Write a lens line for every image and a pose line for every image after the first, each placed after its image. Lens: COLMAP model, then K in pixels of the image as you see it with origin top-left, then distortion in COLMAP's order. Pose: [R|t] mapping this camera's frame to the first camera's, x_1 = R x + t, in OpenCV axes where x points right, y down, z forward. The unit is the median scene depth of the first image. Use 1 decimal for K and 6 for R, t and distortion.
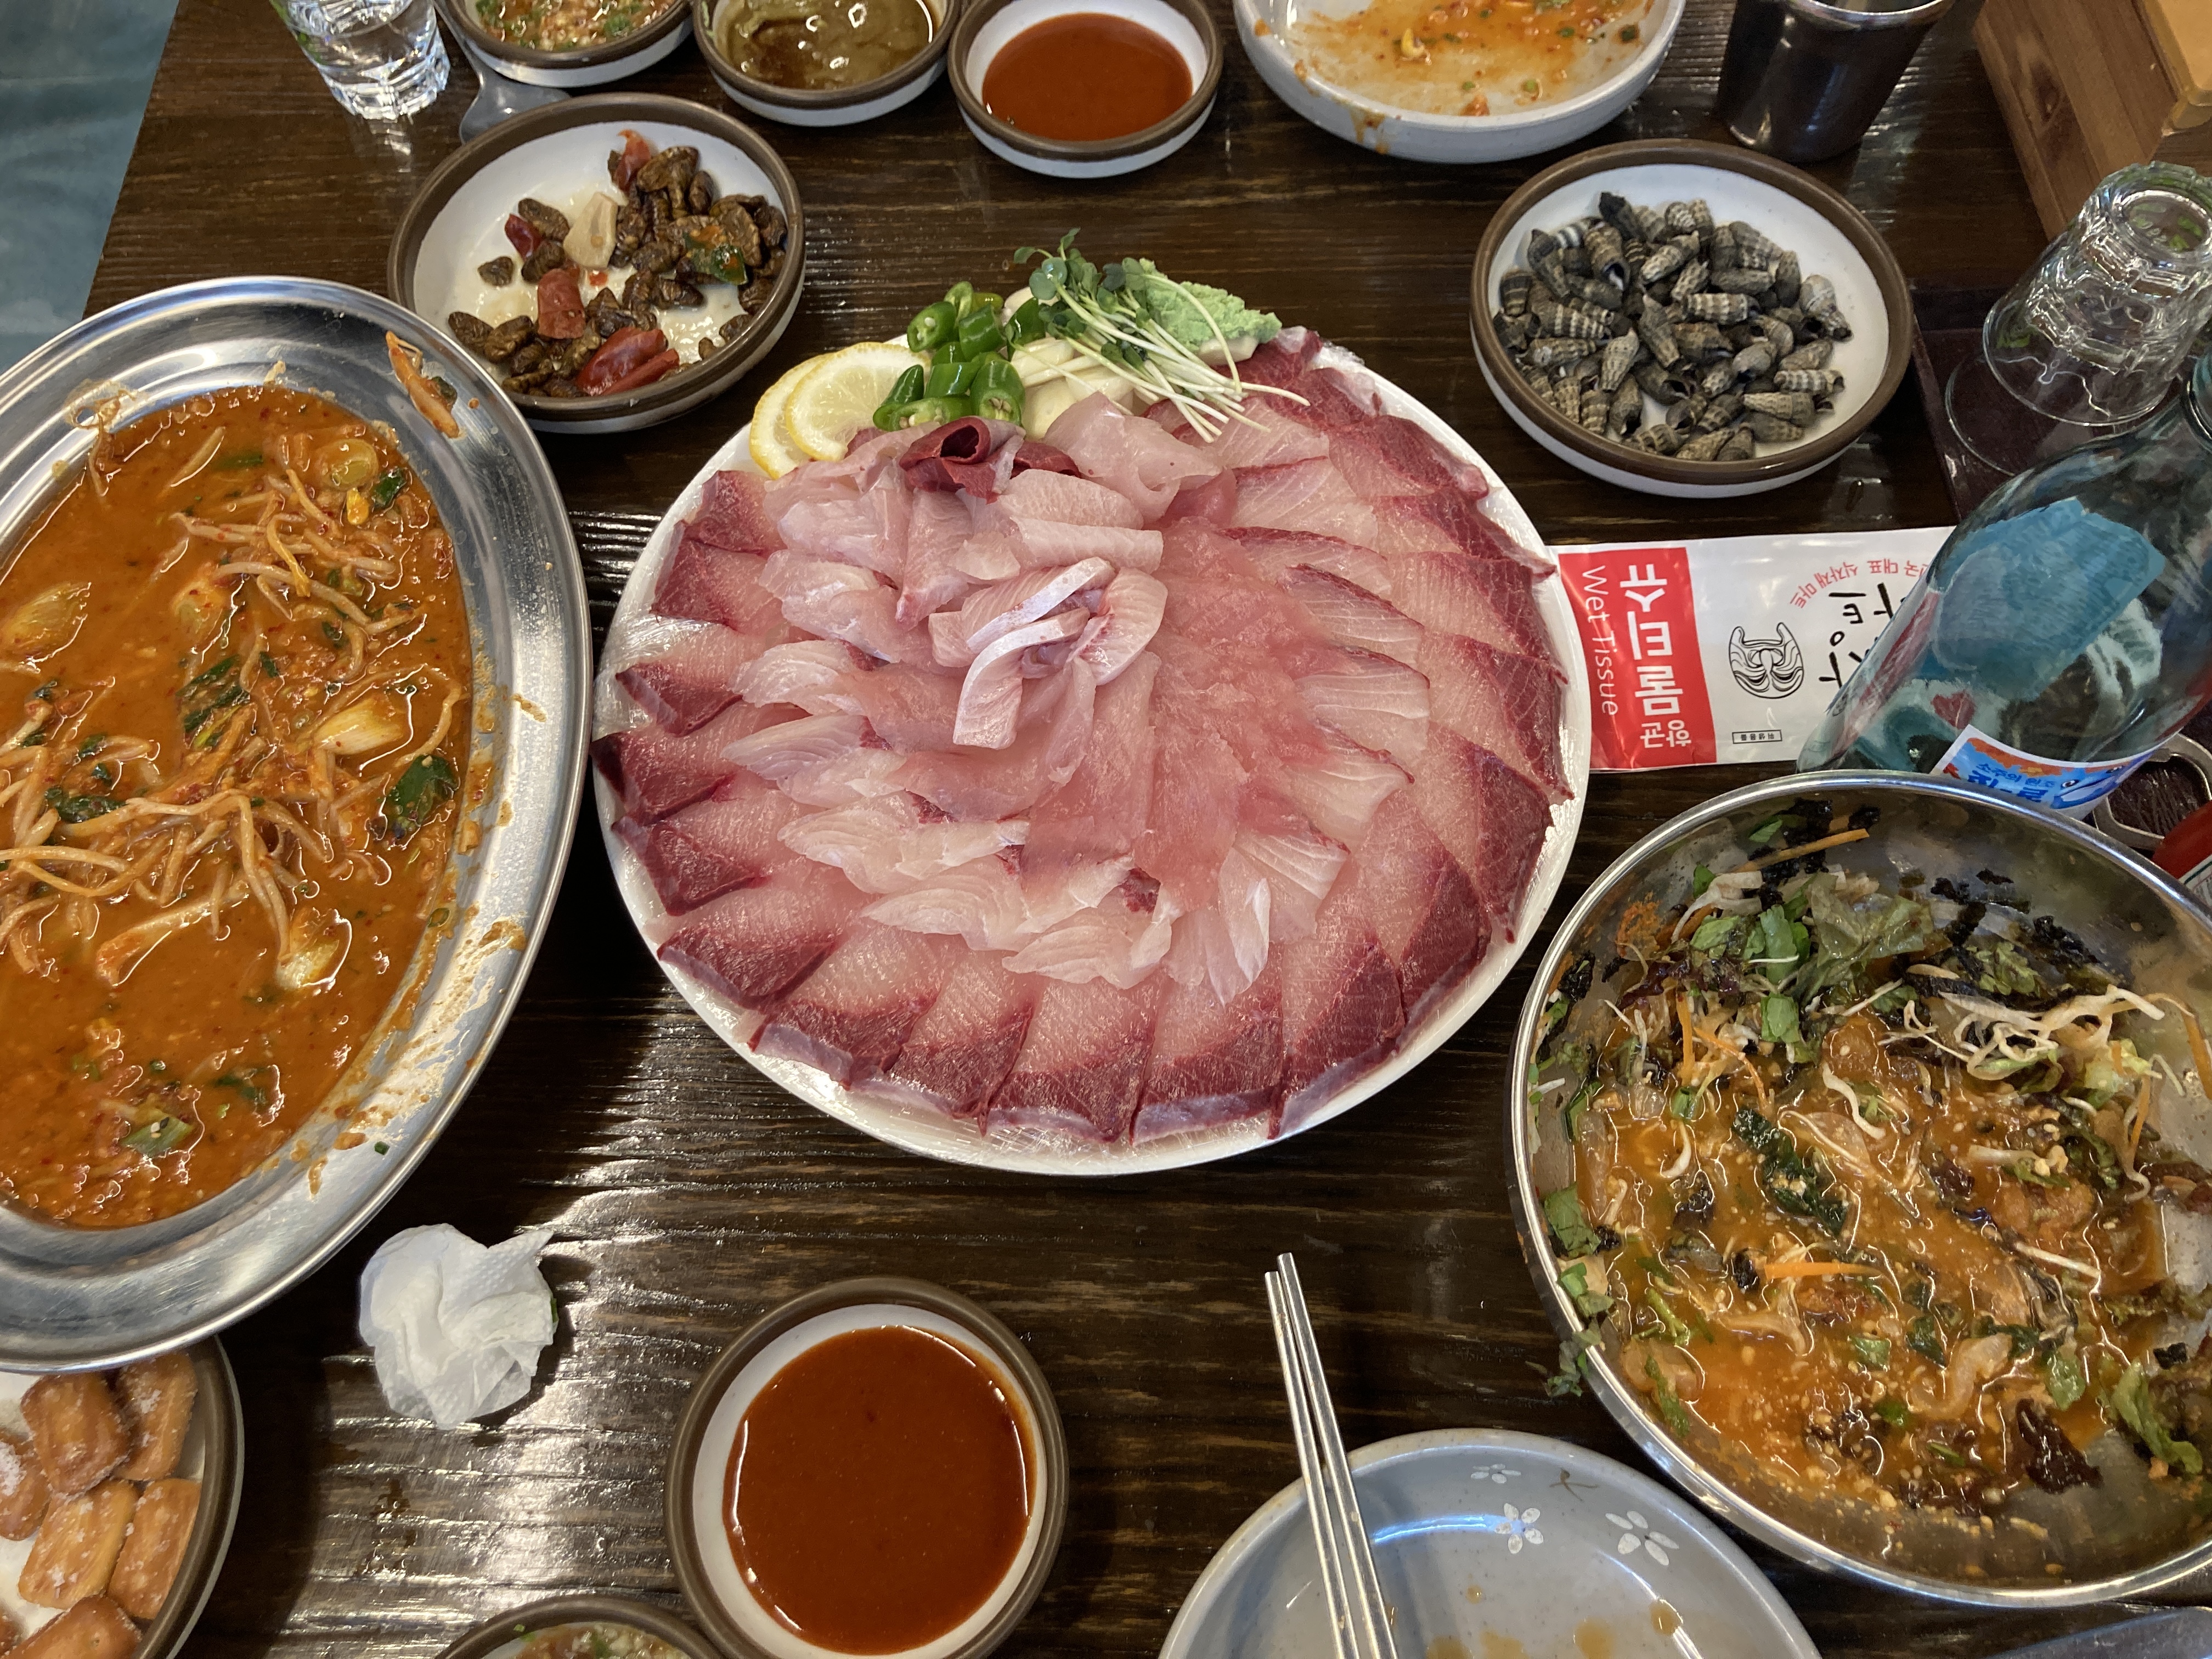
lens RADIAL K [[1825.1, 0, 1106.0], [0, 1825.1, 829.5], [0, 0, 1]] dist [0.050881, -0.133257]
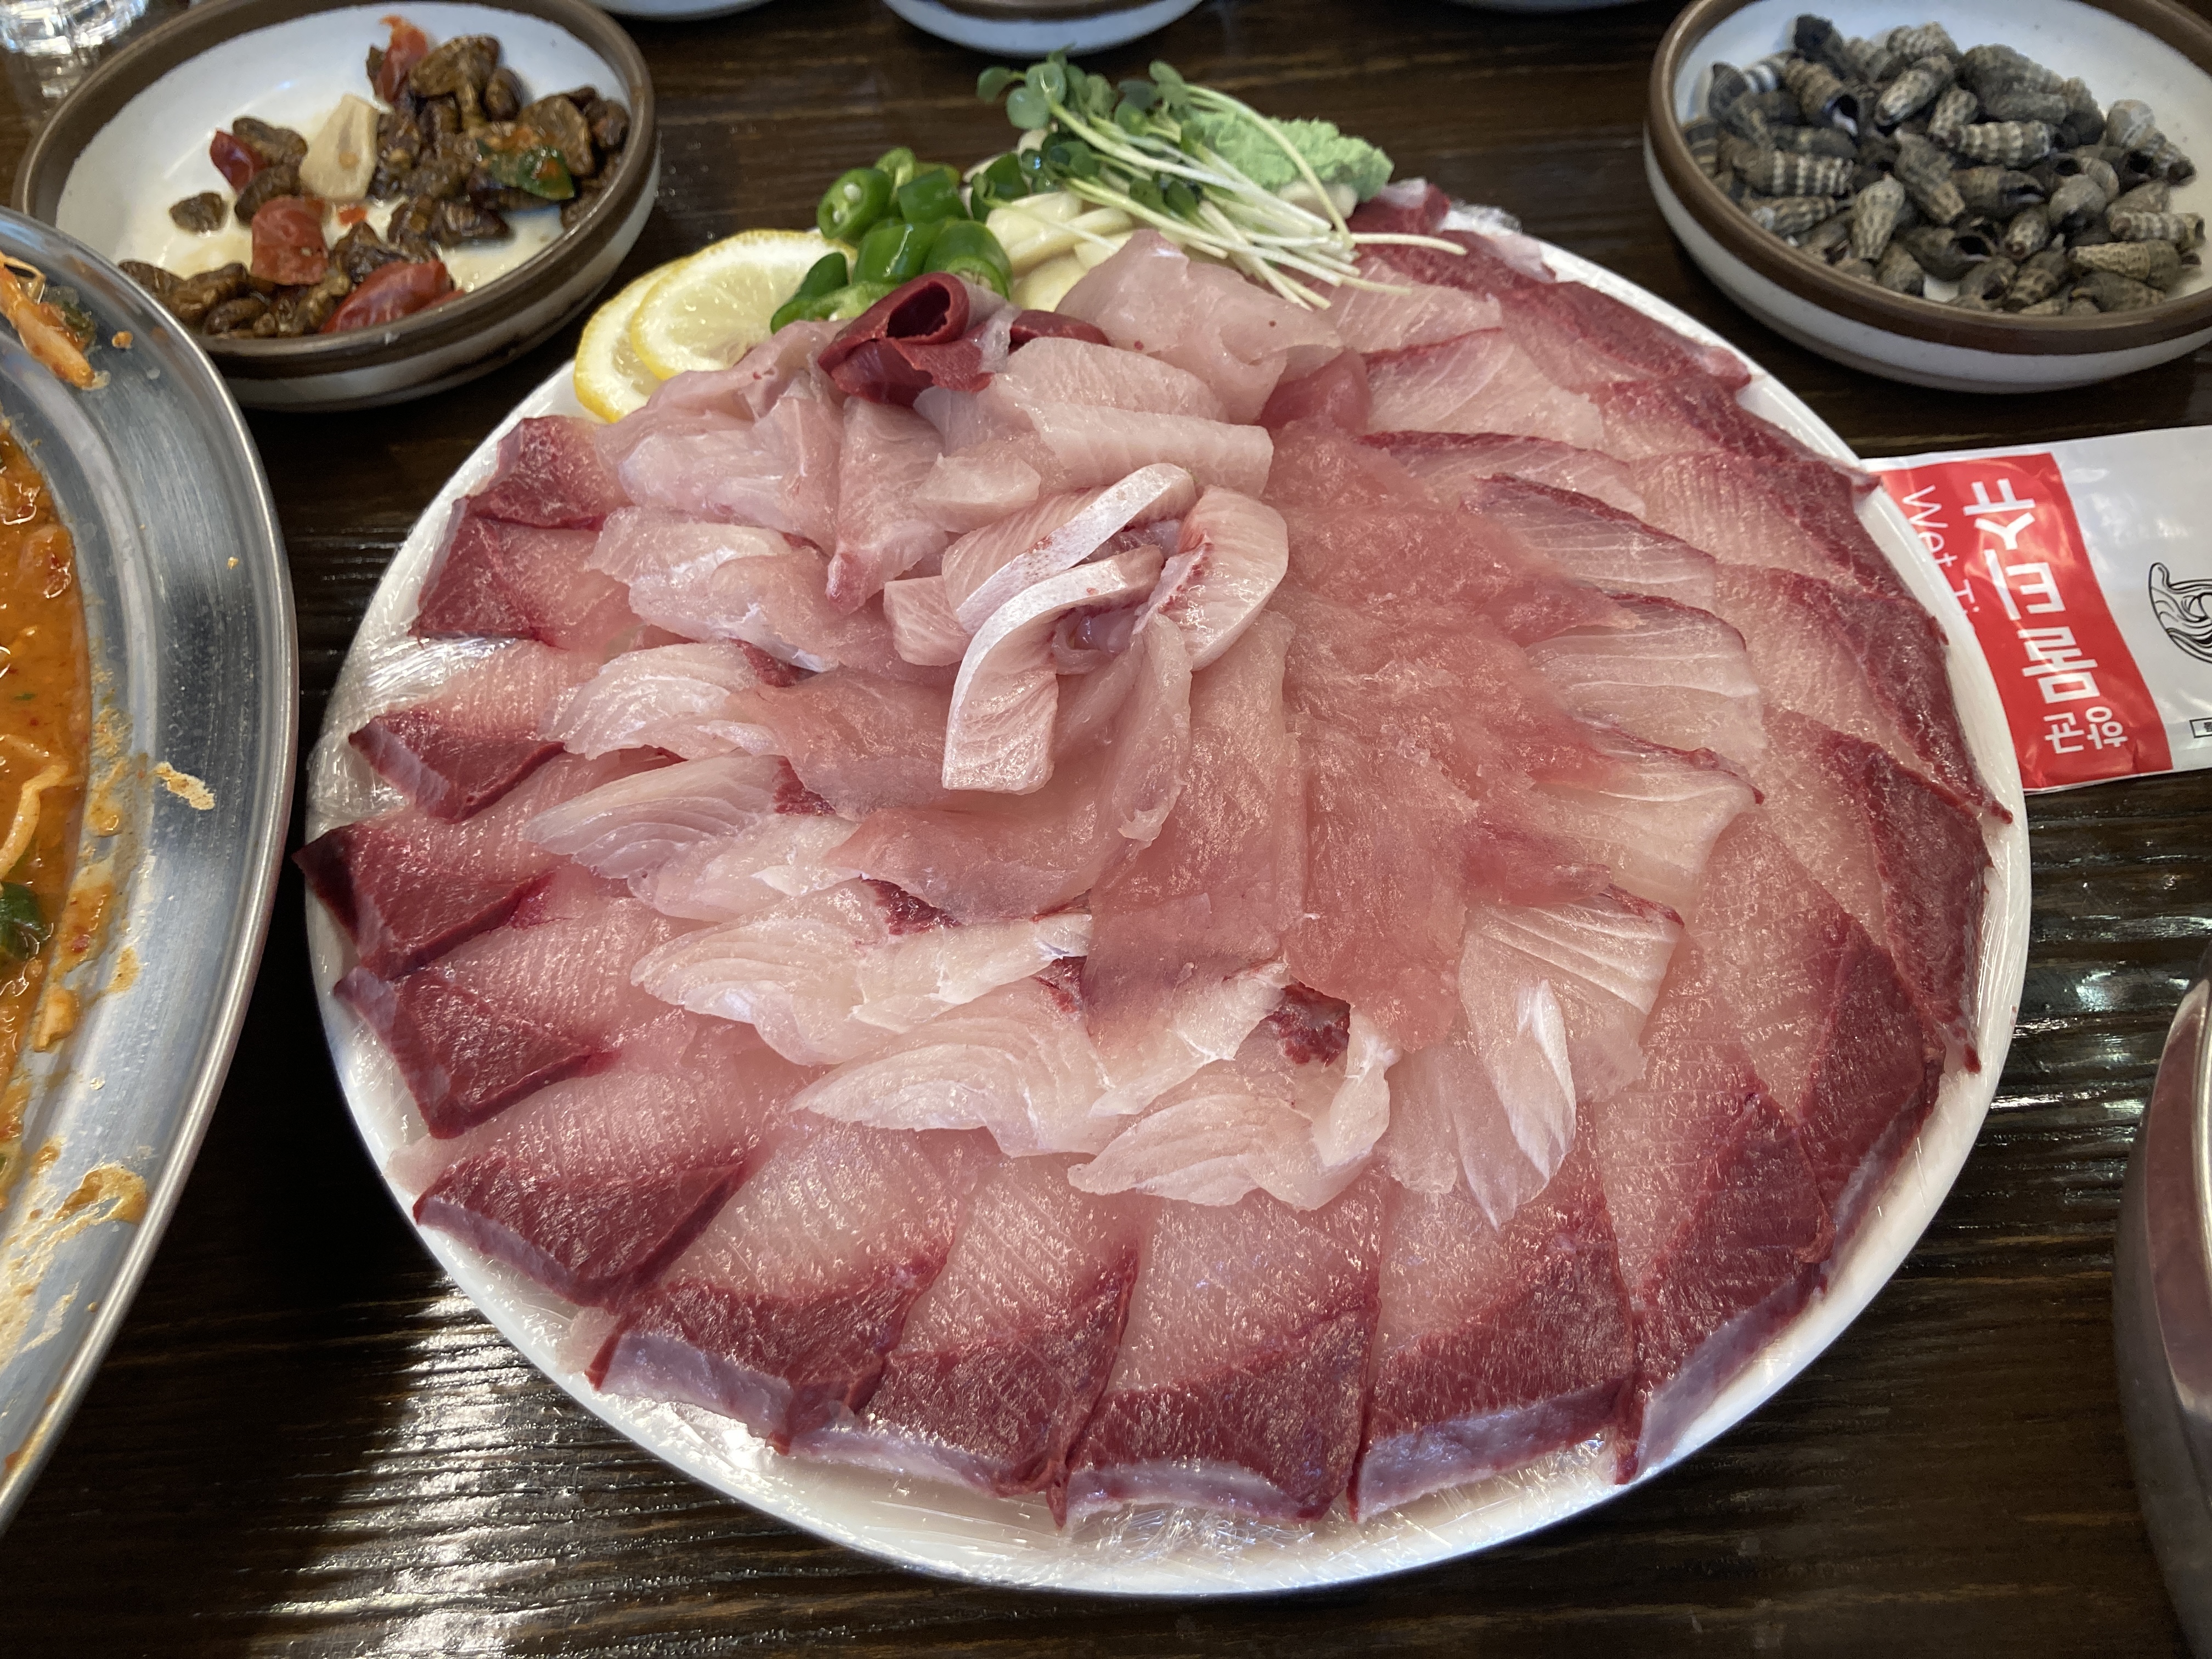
lens RADIAL K [[1826.2, 0, 1106.0], [0, 1826.2, 829.5], [0, 0, 1]] dist [0.001870, 0.012638]
pose [[0.996419, -0.066919, 0.051680, -0.061181], [0.073300, 0.988334, -0.133500, 0.041548], [-0.042143, 0.136810, 0.989700, 0.430271]]
